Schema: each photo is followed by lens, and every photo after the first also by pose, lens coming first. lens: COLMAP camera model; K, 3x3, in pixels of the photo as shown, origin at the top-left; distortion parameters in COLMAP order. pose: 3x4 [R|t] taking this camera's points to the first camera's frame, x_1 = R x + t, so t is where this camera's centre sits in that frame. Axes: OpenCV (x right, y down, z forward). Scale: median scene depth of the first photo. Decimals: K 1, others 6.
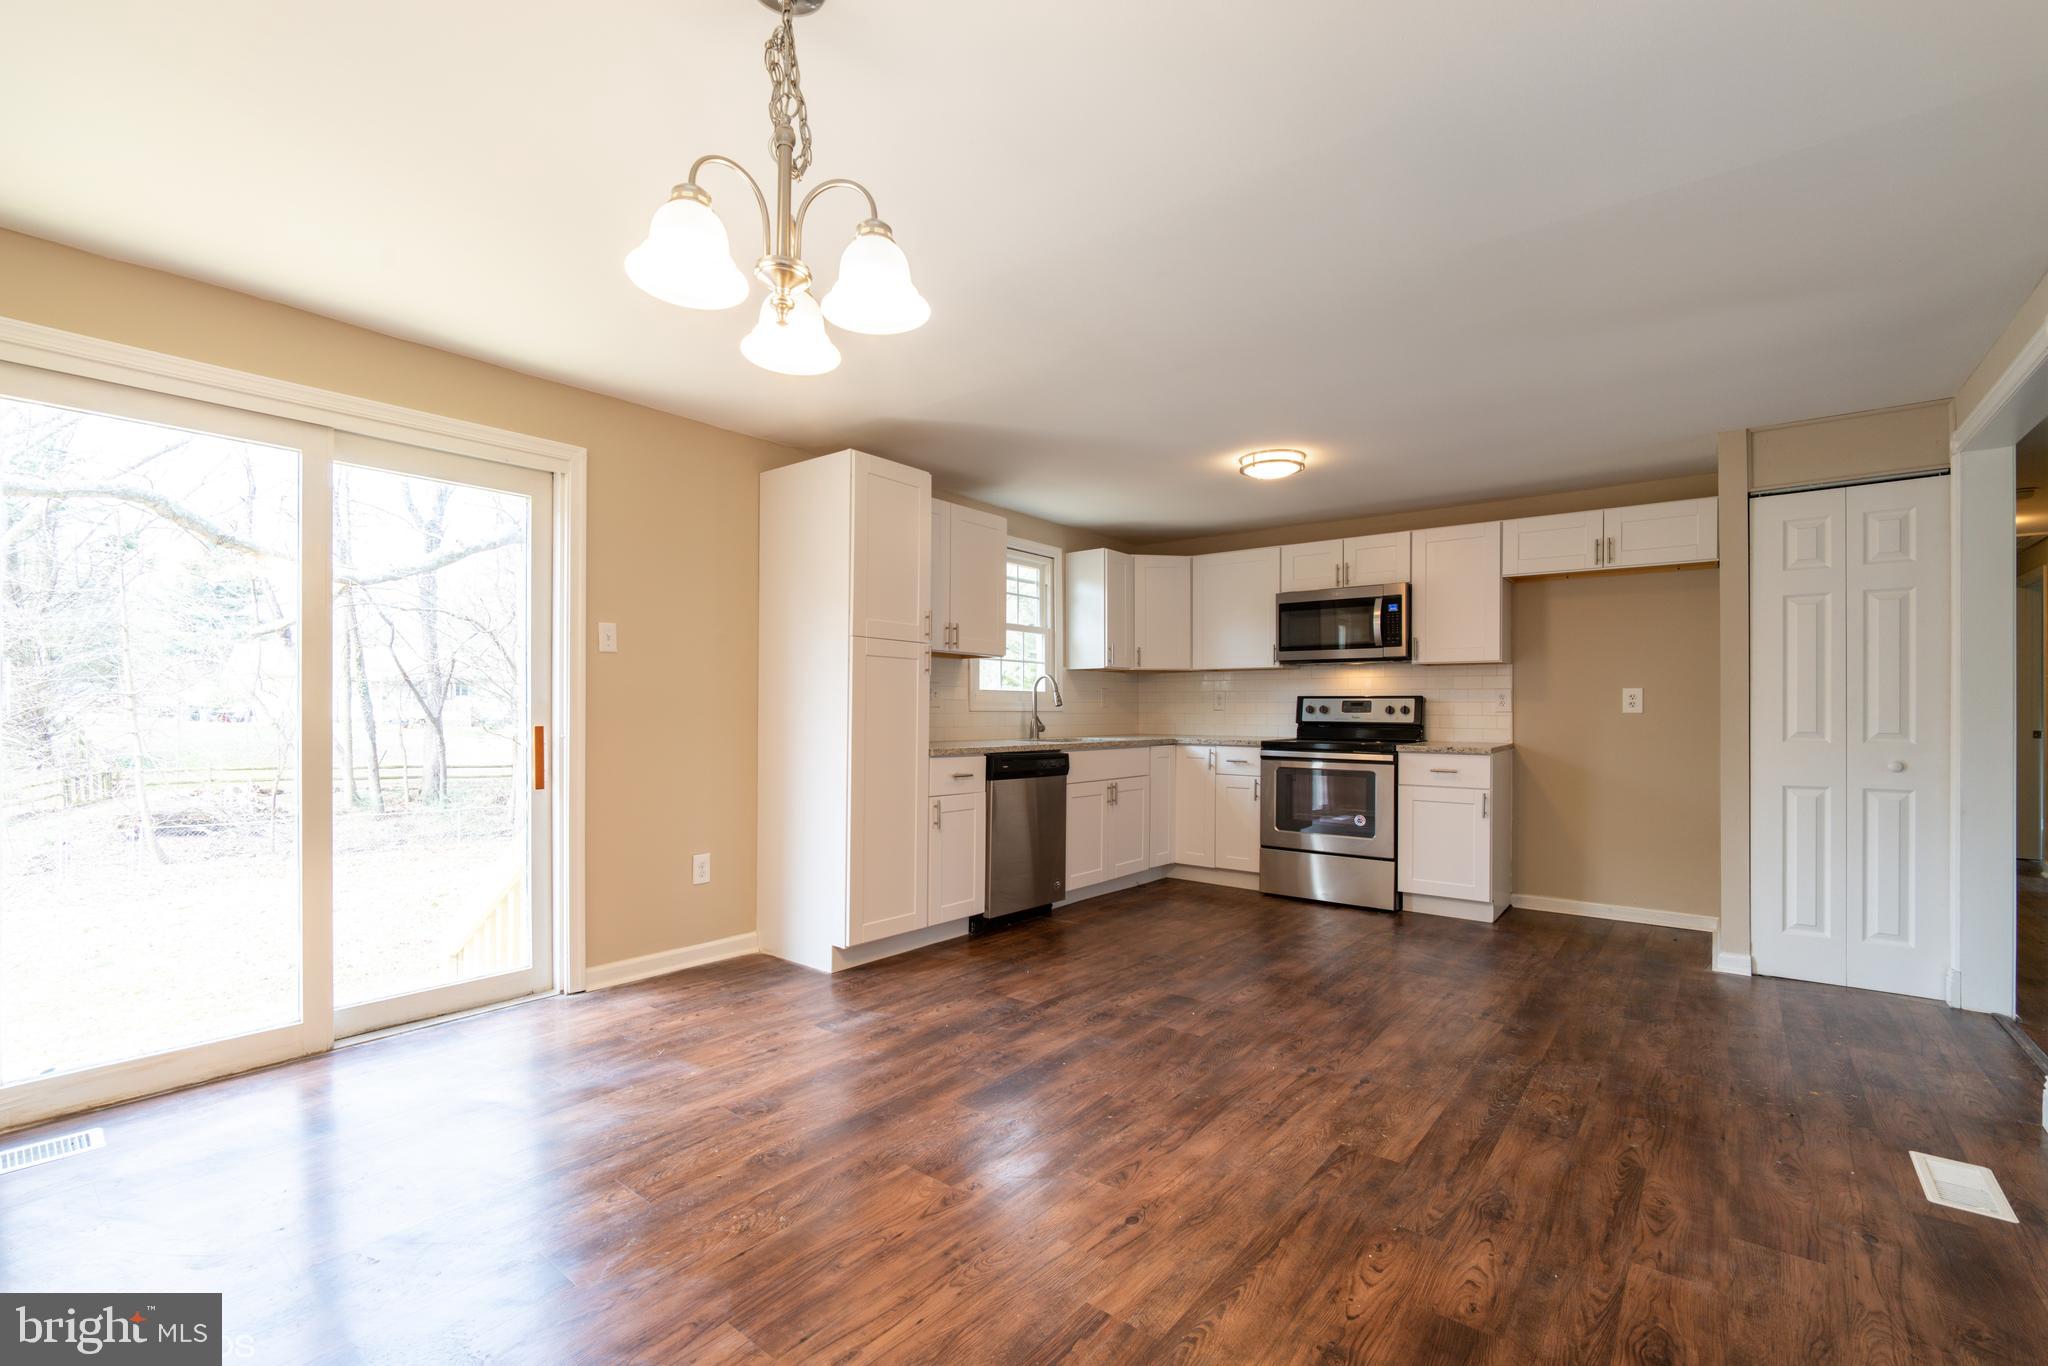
lens RADIAL K [[881.1, 0, 1019.9], [0, 881.1, 693.0], [0, 0, 1]] dist [-0.002901, 0.000354]
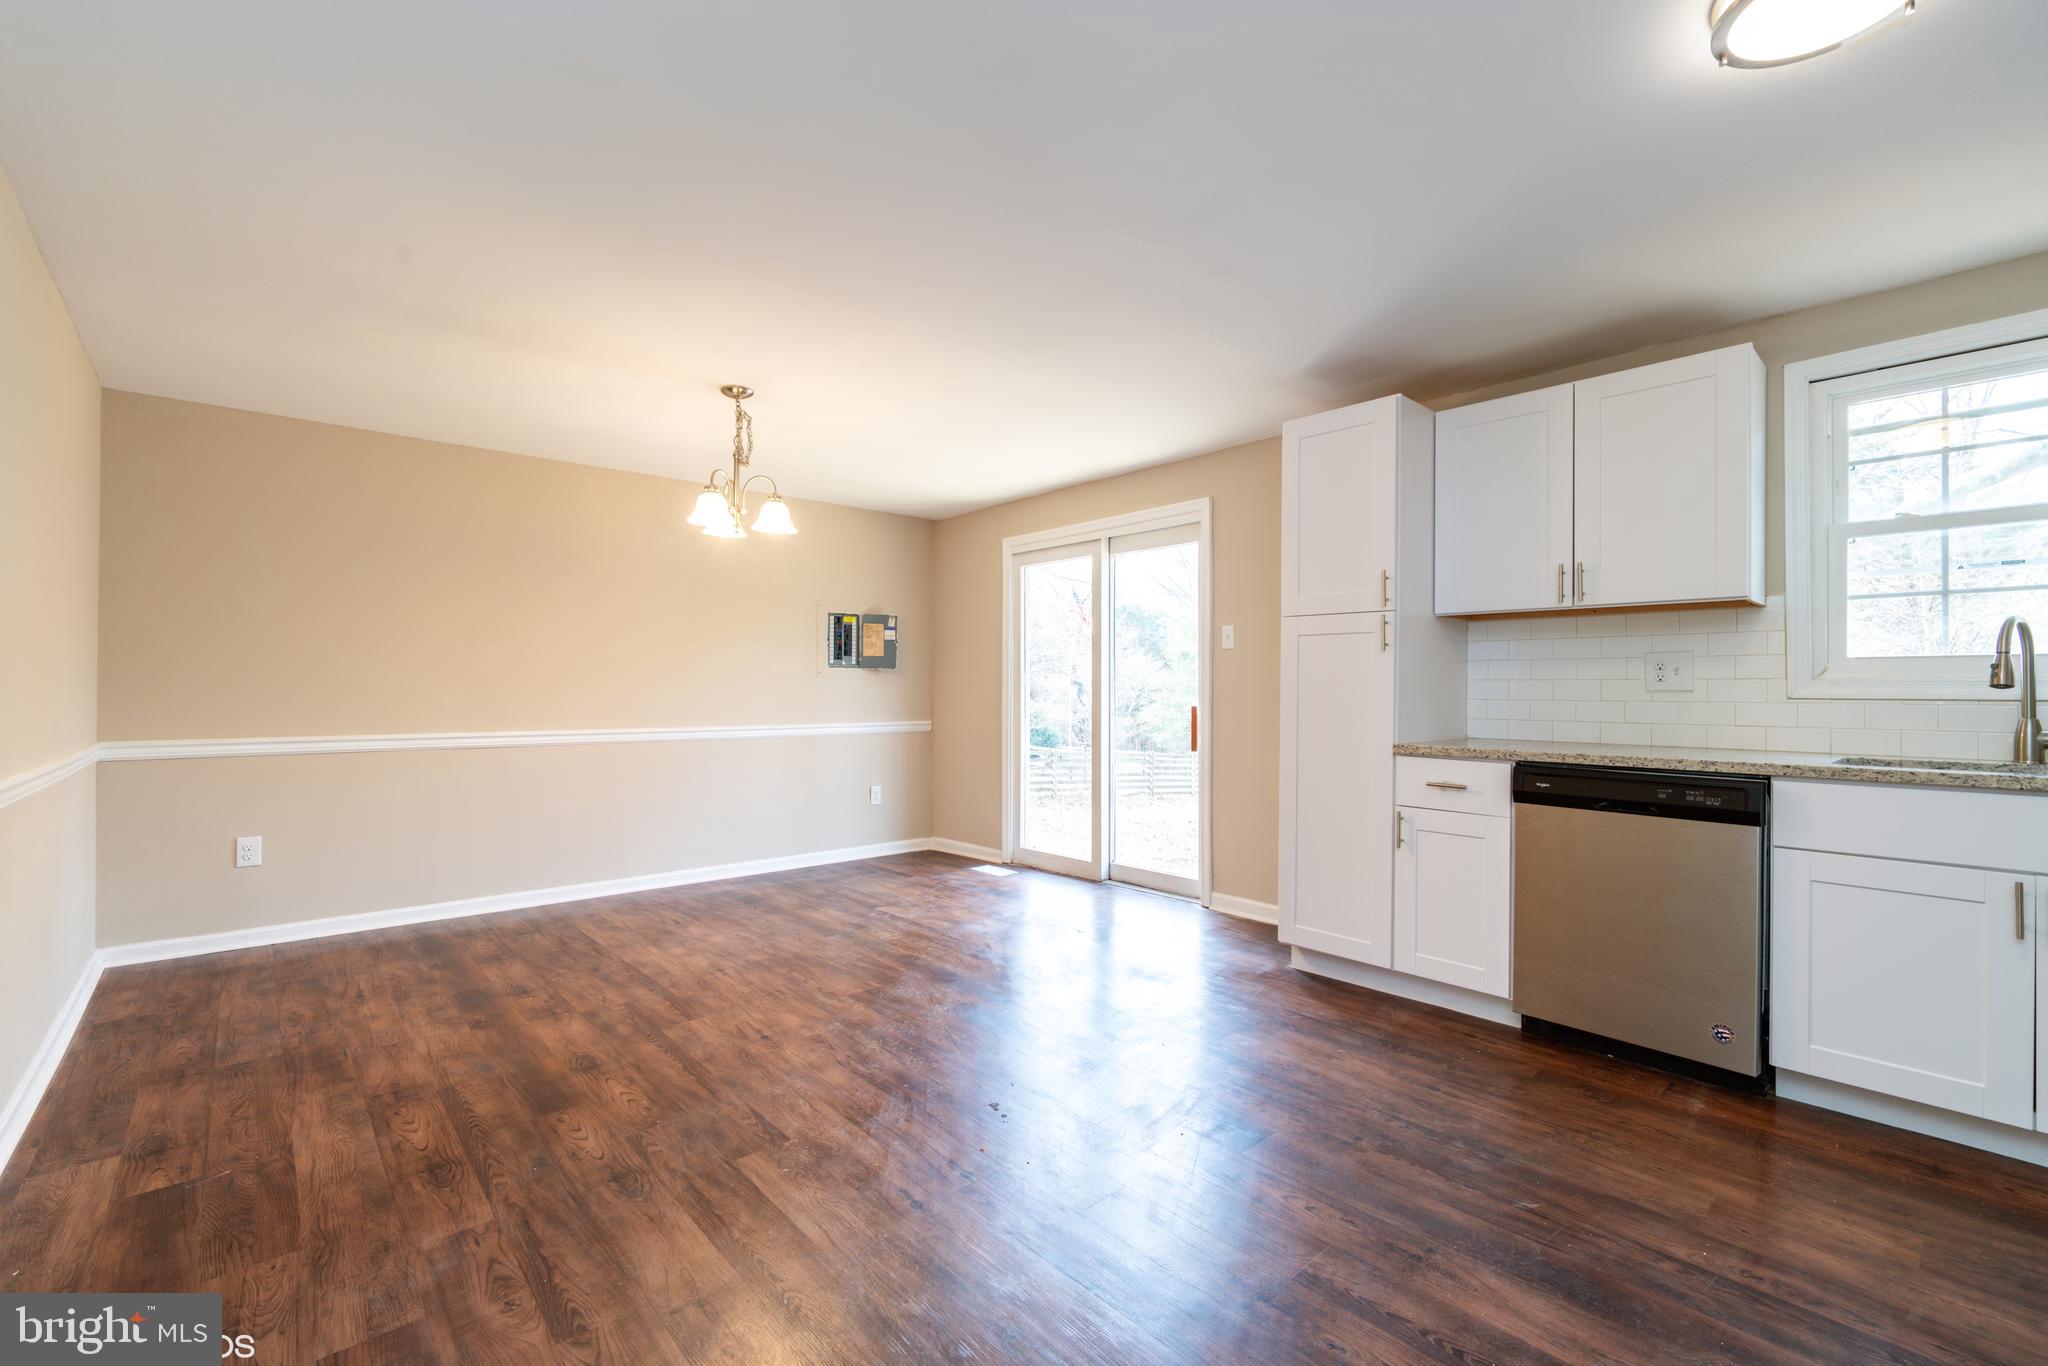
lens RADIAL K [[878.2, 0, 1017.0], [0, 878.2, 675.4], [0, 0, 1]] dist [-0.005127, -0.000064]
pose [[-0.168546, -0.023623, -0.985411, 1.189897], [0.013660, 0.999561, -0.026298, 0.029929], [0.985599, -0.017893, -0.168150, 1.313029]]
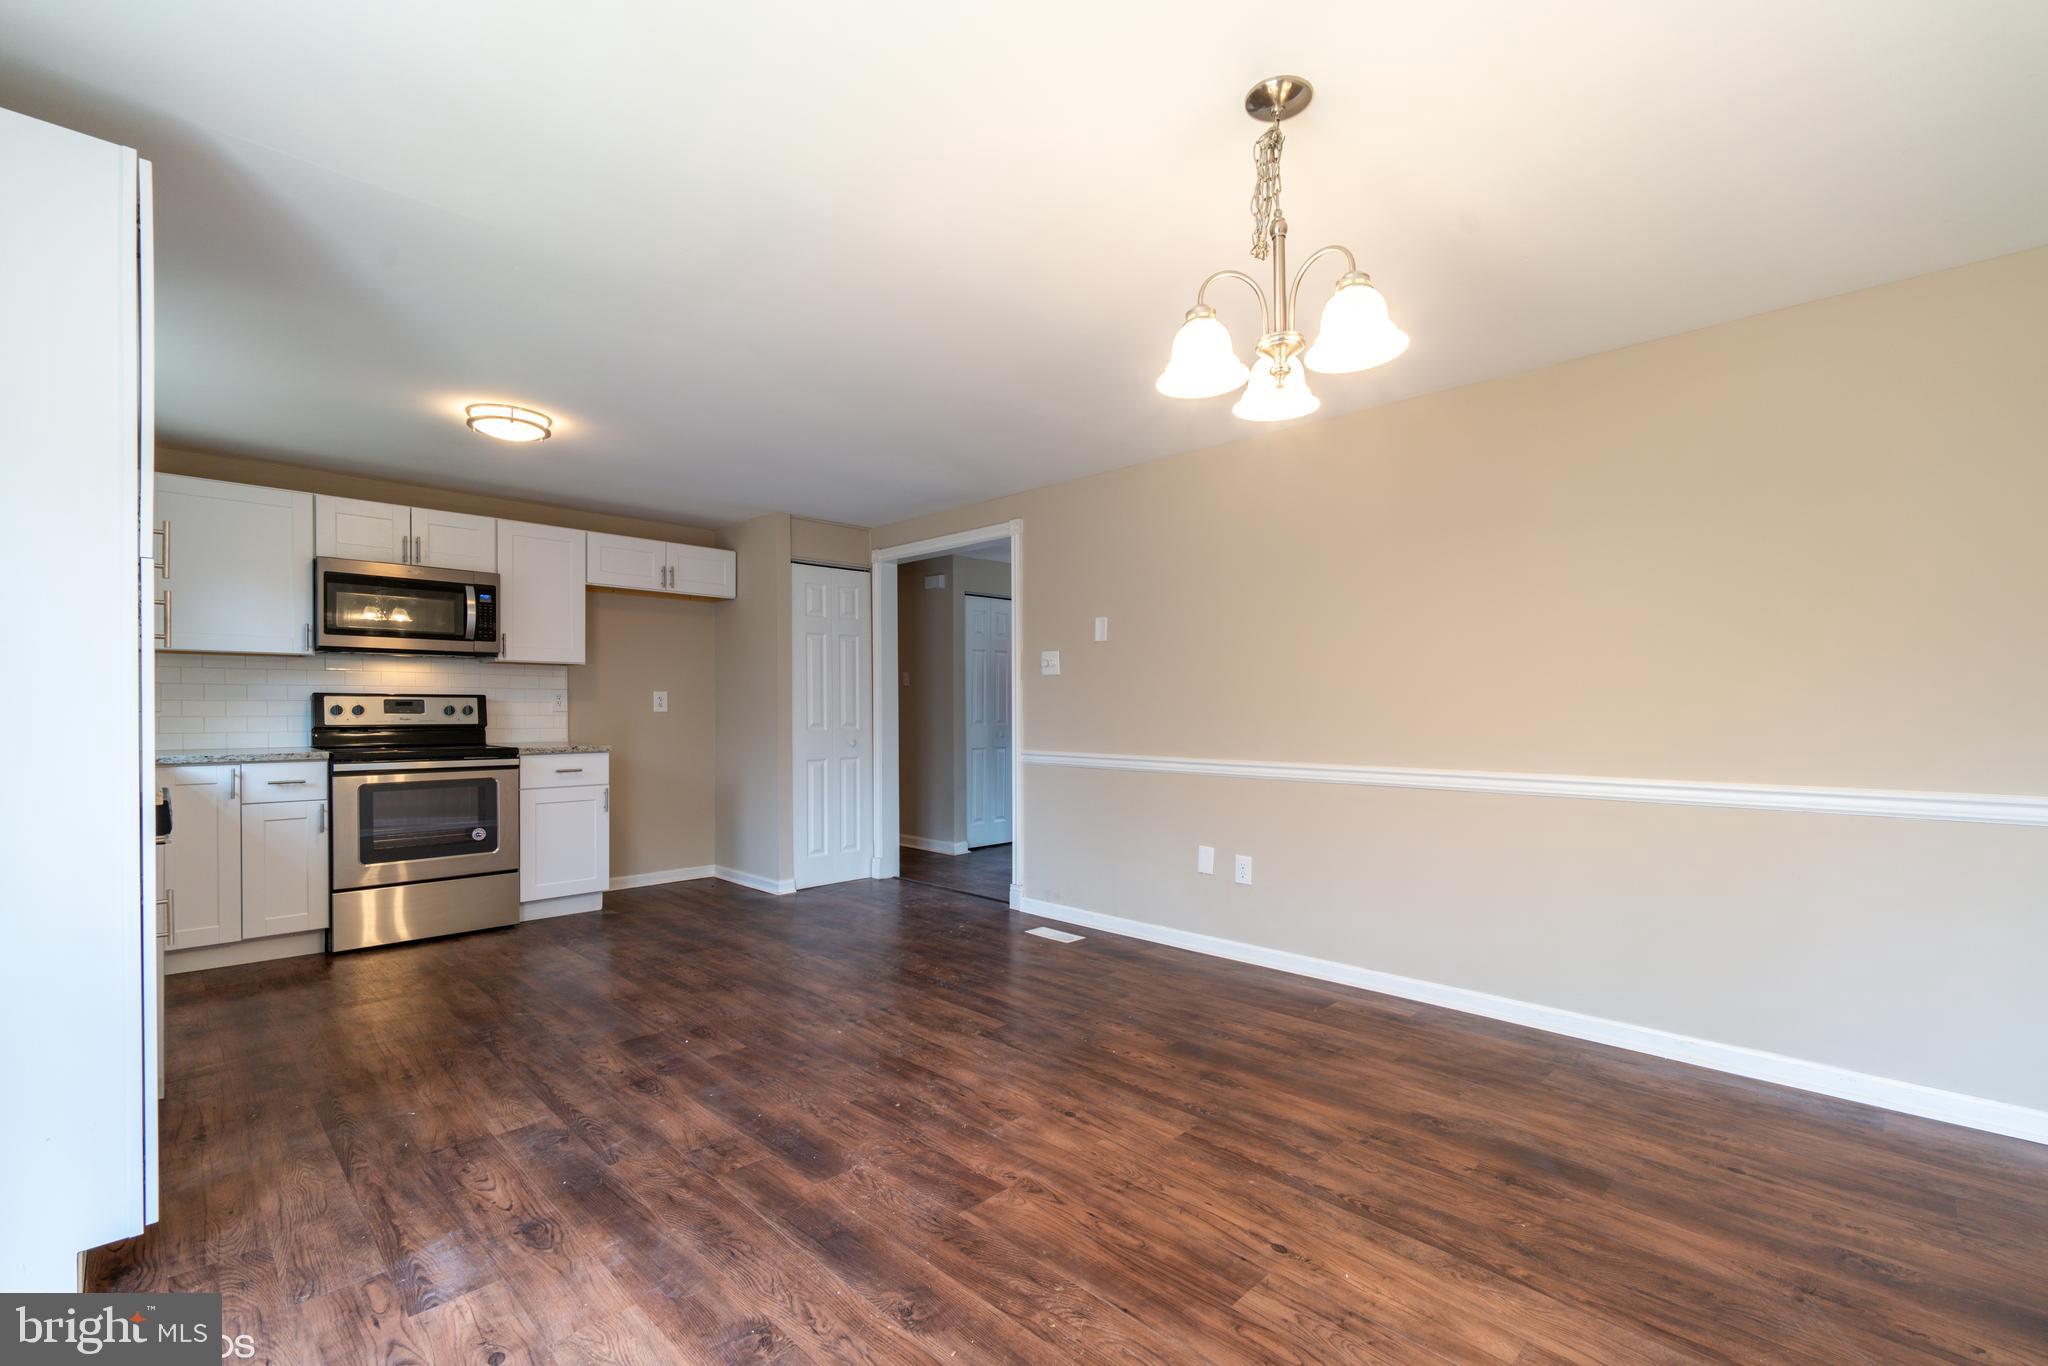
lens RADIAL K [[886.1, 0, 1015.5], [0, 886.1, 690.3], [0, 0, 1]] dist [-0.003199, 0.000339]
pose [[0.114456, 0.018275, 0.993260, -0.908614], [-0.017403, 0.999714, -0.016388, 0.008565], [-0.993276, -0.015410, 0.114742, 0.737830]]
